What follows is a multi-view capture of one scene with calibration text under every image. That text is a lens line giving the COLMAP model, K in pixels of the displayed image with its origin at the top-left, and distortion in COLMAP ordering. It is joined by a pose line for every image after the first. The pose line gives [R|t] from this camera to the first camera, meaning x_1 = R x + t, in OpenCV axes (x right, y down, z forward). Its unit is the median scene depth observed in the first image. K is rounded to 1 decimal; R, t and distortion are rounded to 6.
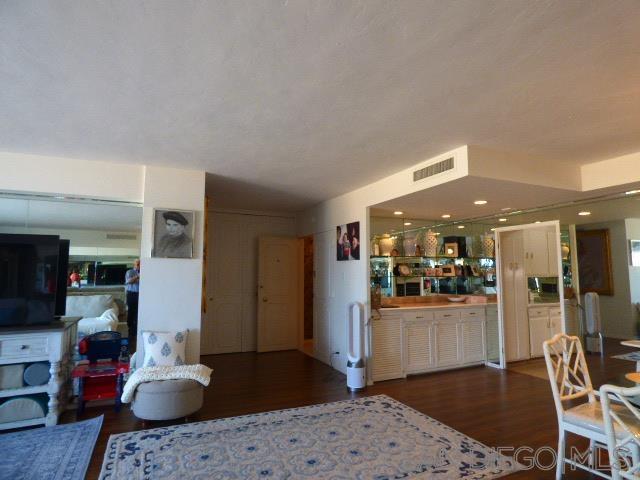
lens RADIAL K [[385.3, 0, 323.9], [0, 385.3, 237.3], [0, 0, 1]] dist [-0.002226, 0.017228]
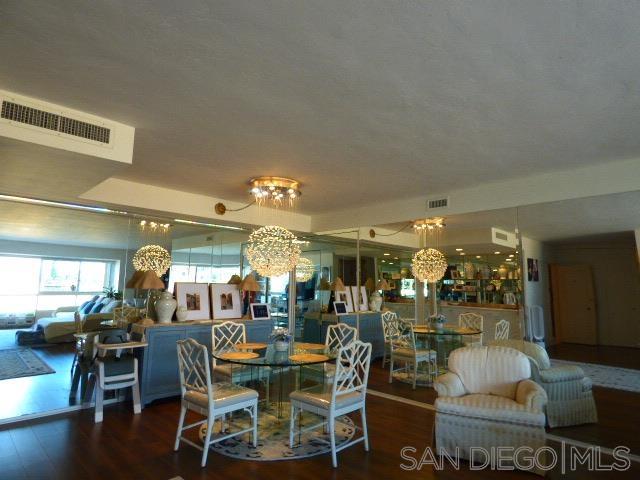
lens RADIAL K [[385.3, 0, 323.9], [0, 385.3, 237.3], [0, 0, 1]] dist [-0.002226, 0.017228]
pose [[-0.326935, 0.123635, 0.936925, -0.301693], [-0.098547, 0.981541, -0.163910, 0.051969], [-0.939895, -0.145919, -0.308716, 0.506992]]
